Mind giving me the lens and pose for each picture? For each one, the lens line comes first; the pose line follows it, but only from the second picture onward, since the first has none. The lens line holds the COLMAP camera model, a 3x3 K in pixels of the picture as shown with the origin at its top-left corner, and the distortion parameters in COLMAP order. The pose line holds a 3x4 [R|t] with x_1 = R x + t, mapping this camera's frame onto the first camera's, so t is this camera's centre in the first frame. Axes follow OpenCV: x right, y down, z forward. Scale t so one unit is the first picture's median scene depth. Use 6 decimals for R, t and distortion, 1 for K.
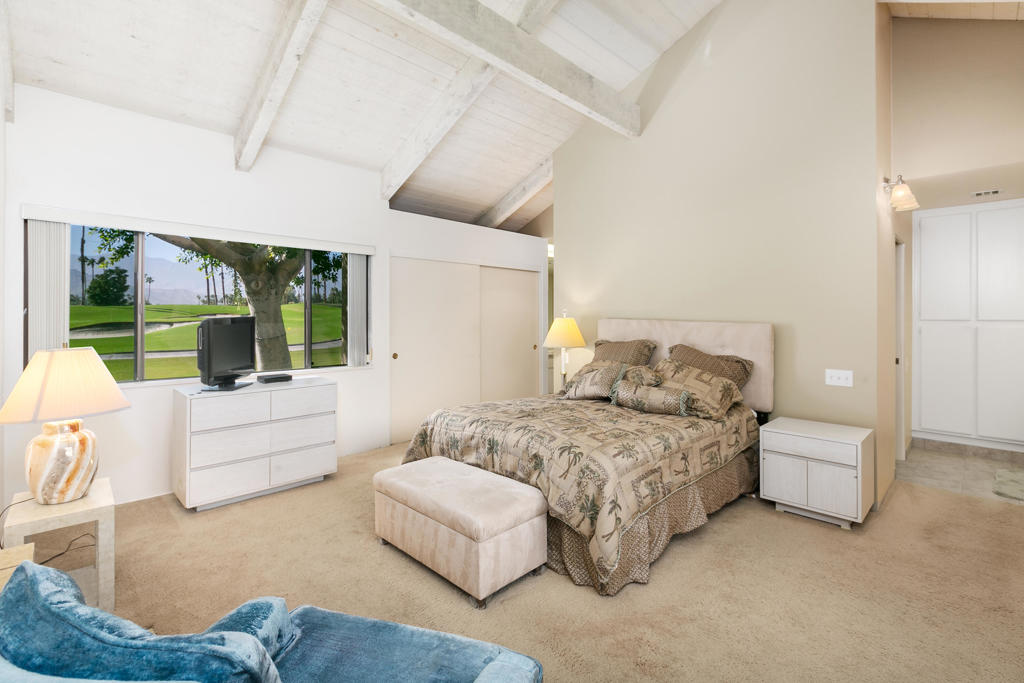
lens RADIAL K [[454.6, 0, 508.9], [0, 454.6, 317.1], [0, 0, 1]] dist [-0.000232, -0.000054]
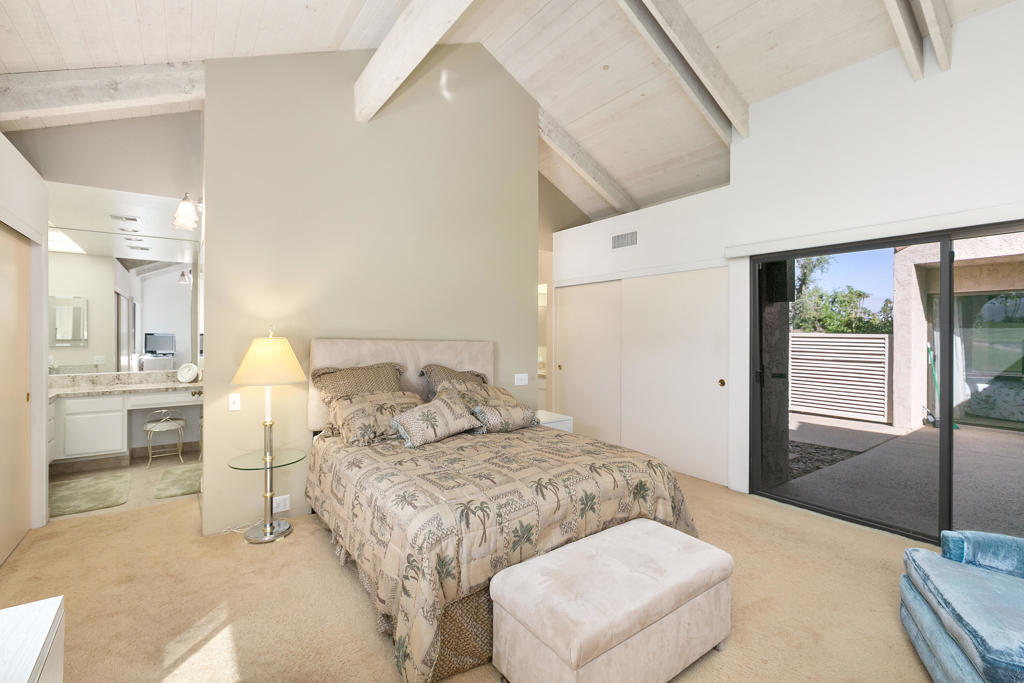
lens RADIAL K [[455.3, 0, 513.7], [0, 455.3, 336.4], [0, 0, 1]] dist [0.002337, 0.000069]
pose [[0.160179, -0.007412, 0.987060, -0.755763], [-0.001165, 0.999970, 0.007698, -0.012309], [-0.987087, -0.002383, 0.160166, 0.900745]]
